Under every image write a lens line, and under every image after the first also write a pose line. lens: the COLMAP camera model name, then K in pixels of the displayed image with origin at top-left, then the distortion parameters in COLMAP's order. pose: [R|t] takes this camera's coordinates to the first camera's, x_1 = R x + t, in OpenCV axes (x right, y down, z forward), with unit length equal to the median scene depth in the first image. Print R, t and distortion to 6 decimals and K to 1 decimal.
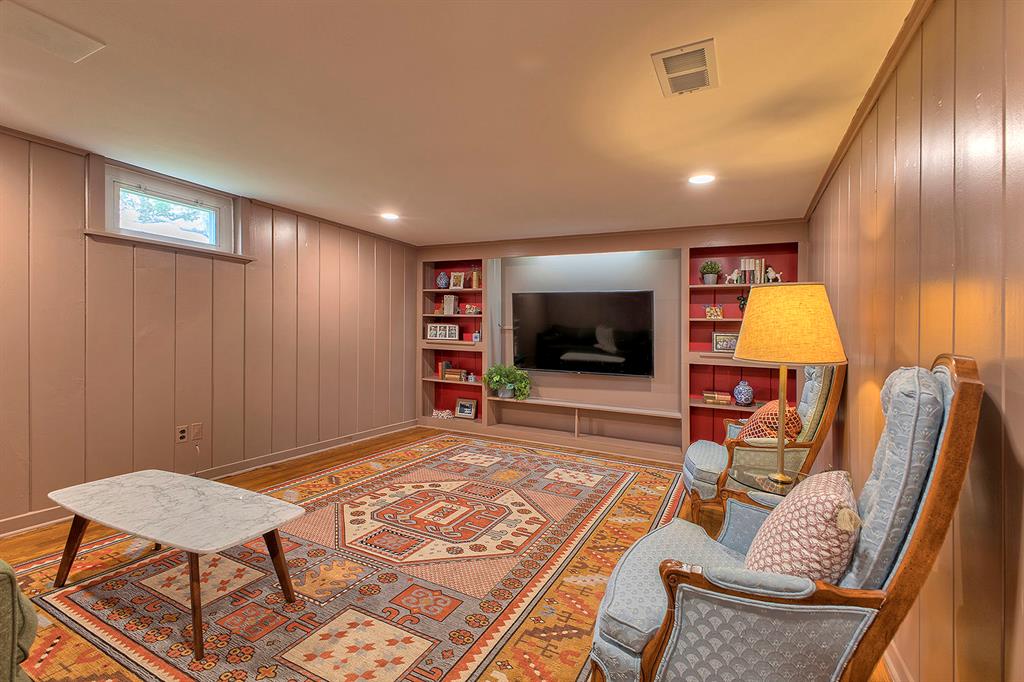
lens RADIAL K [[442.9, 0, 514.1], [0, 442.9, 335.5], [0, 0, 1]] dist [0.005306, 0.000045]
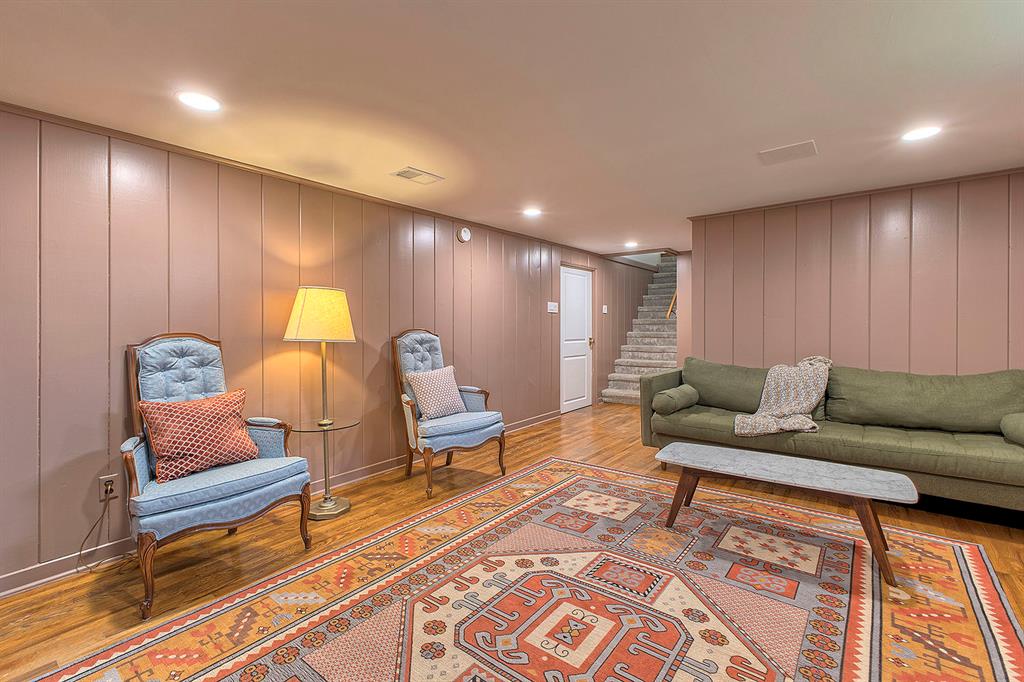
lens RADIAL K [[442.9, 0, 513.1], [0, 442.9, 331.7], [0, 0, 1]] dist [0.005306, 0.000045]
pose [[-0.978330, -0.020423, 0.206041, -0.241971], [-0.016102, 0.999614, 0.022624, -0.018462], [-0.206424, 0.018816, -0.978282, 1.930519]]
